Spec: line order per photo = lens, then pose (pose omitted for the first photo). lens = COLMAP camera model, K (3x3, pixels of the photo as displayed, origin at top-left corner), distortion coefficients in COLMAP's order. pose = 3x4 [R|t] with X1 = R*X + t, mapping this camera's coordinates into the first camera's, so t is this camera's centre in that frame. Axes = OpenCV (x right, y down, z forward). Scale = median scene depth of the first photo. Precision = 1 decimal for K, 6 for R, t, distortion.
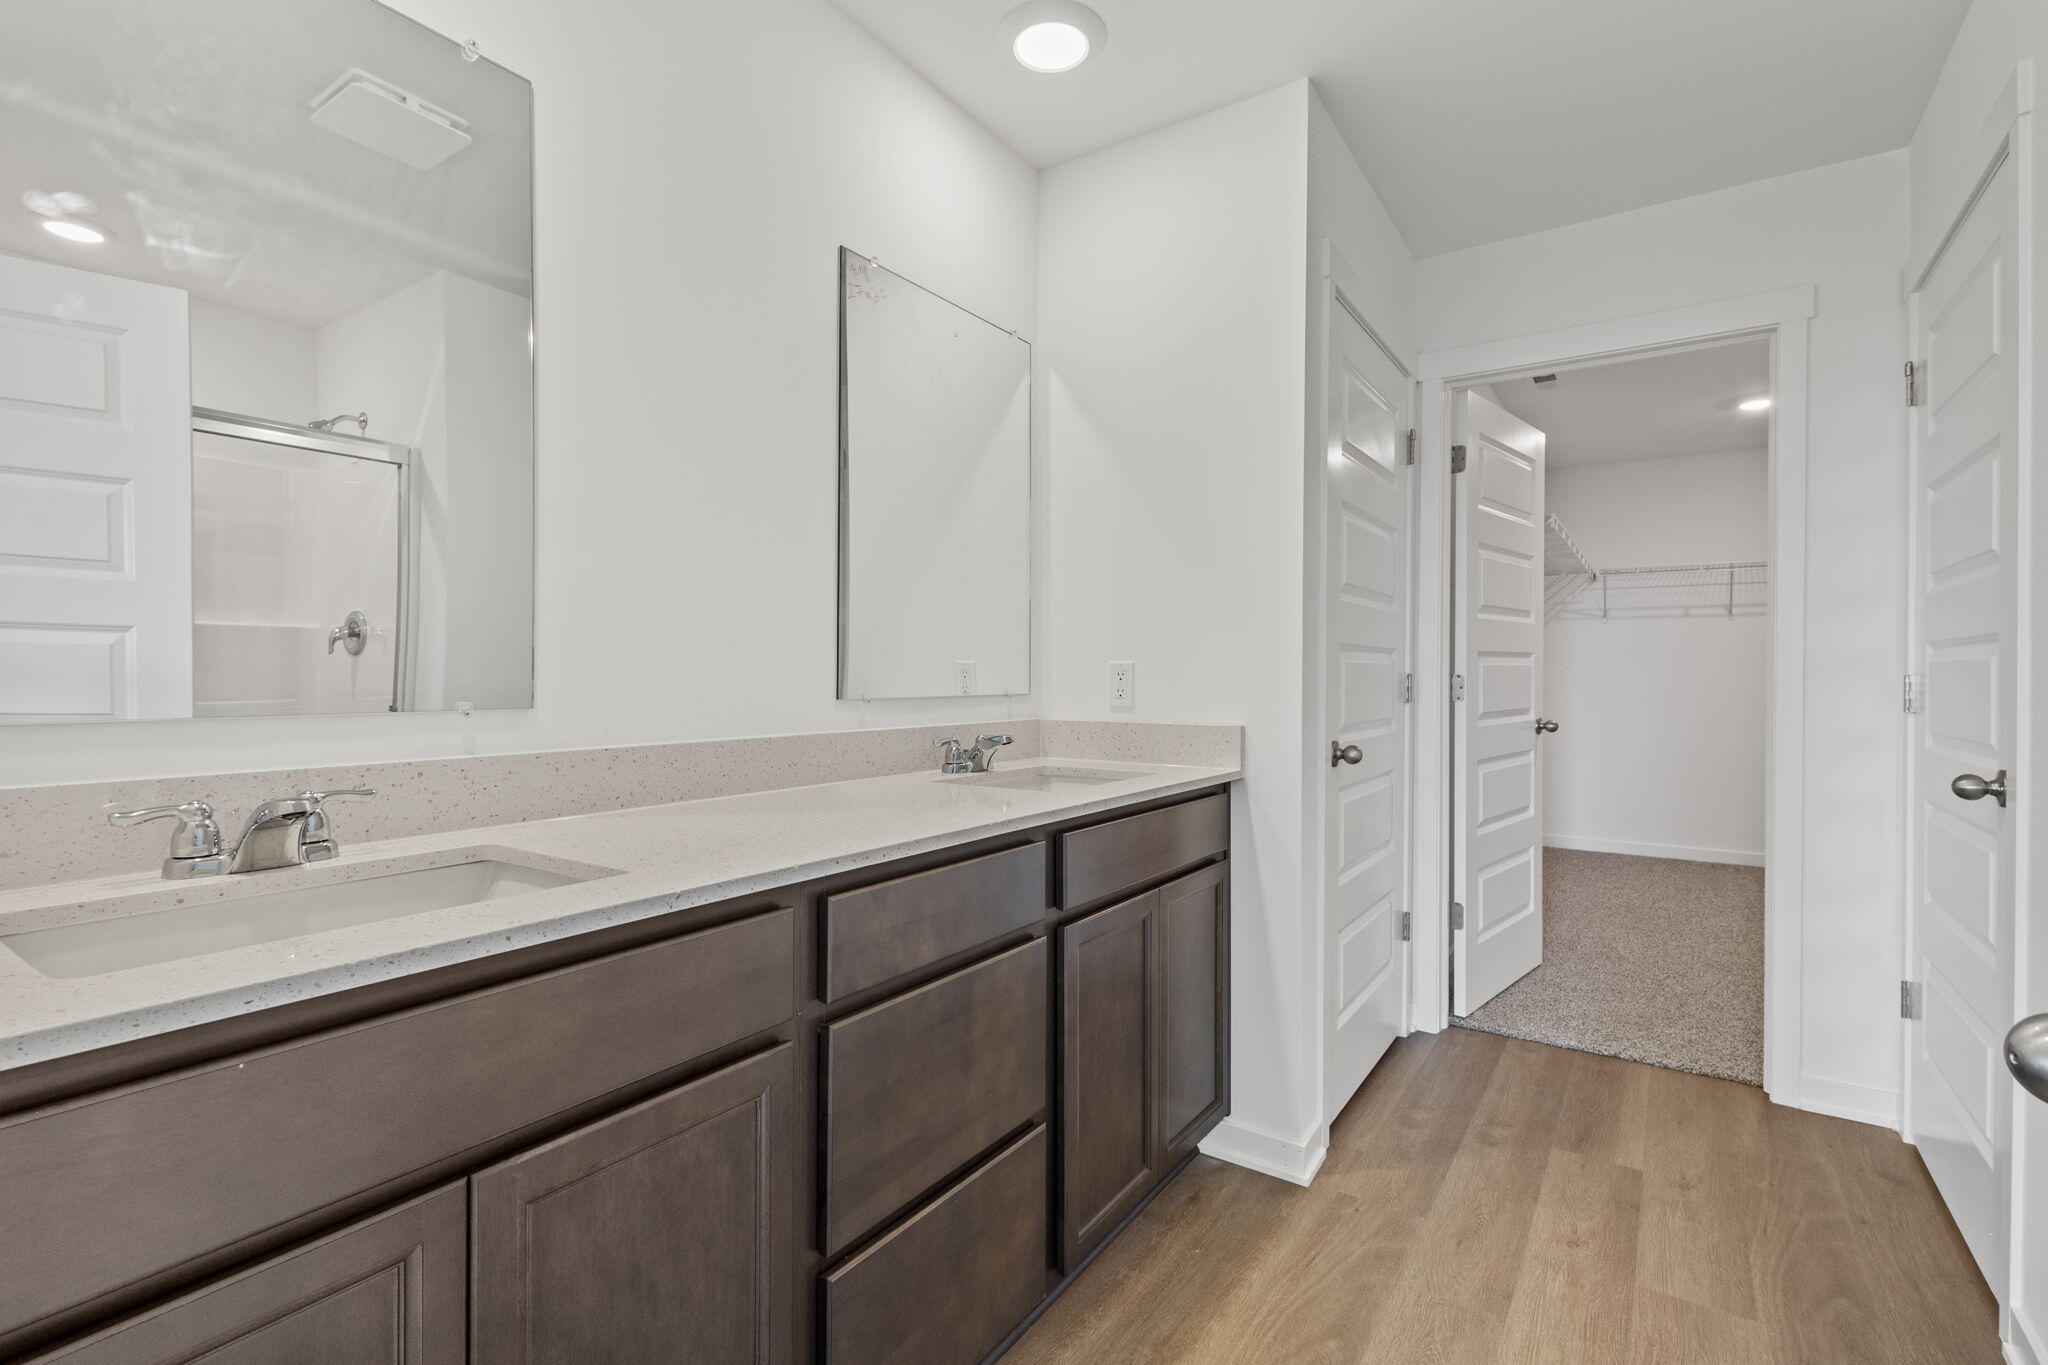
lens RADIAL K [[939.4, 0, 1028.2], [0, 939.4, 680.4], [0, 0, 1]] dist [0.000370, -0.001132]
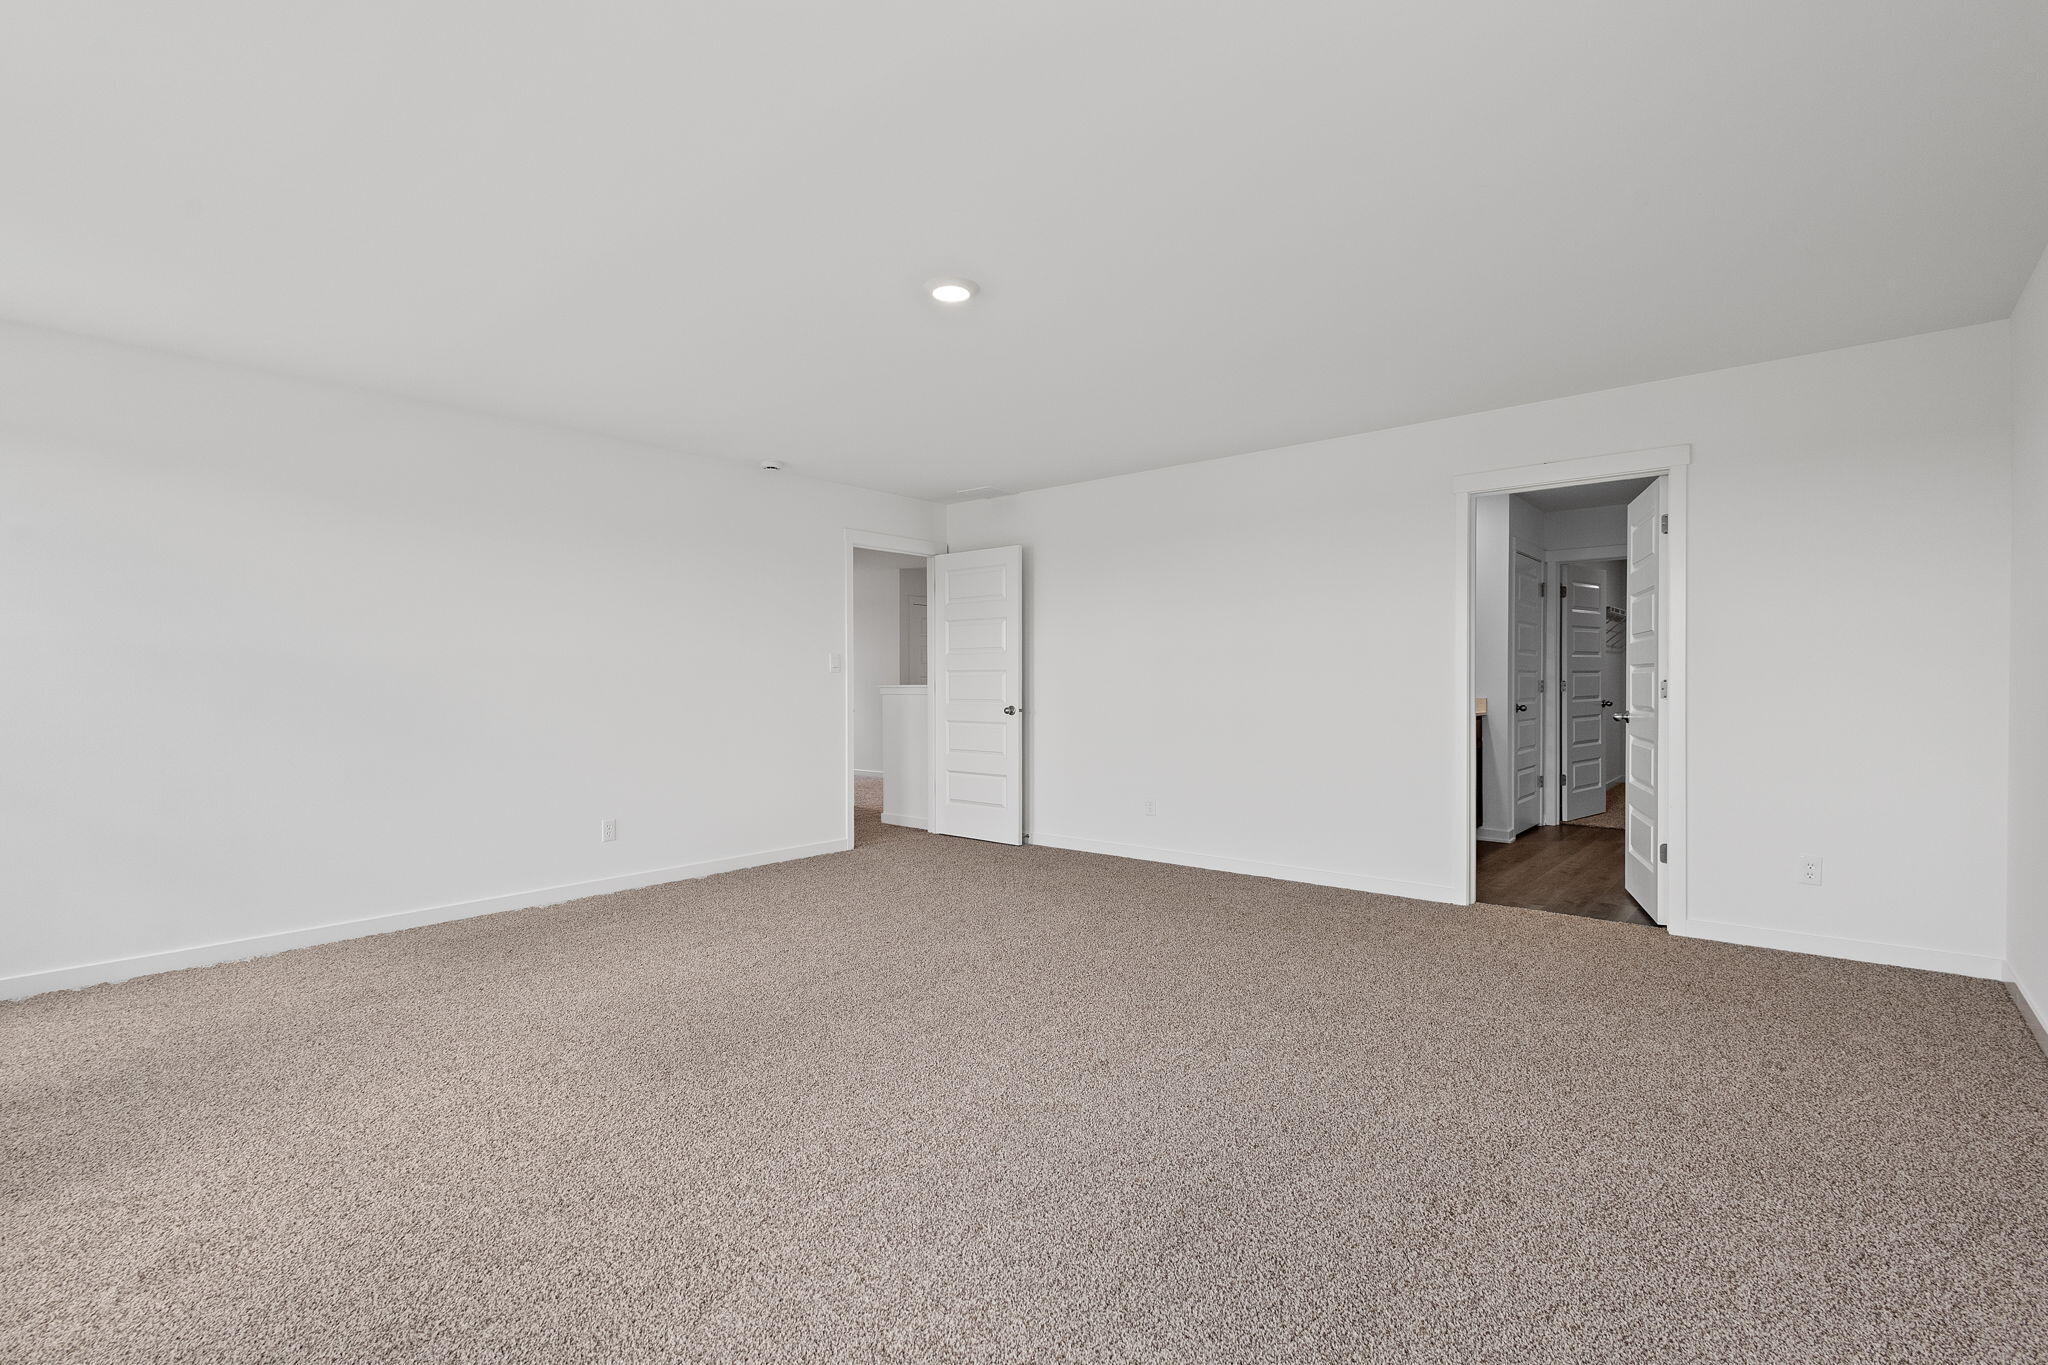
lens RADIAL K [[939.4, 0, 1019.9], [0, 939.4, 681.4], [0, 0, 1]] dist [0.000370, -0.001132]
pose [[0.994228, -0.003577, -0.107224, -0.691919], [0.003577, 0.999994, -0.000189, -0.008739], [0.107224, -0.000196, 0.994235, -1.595440]]
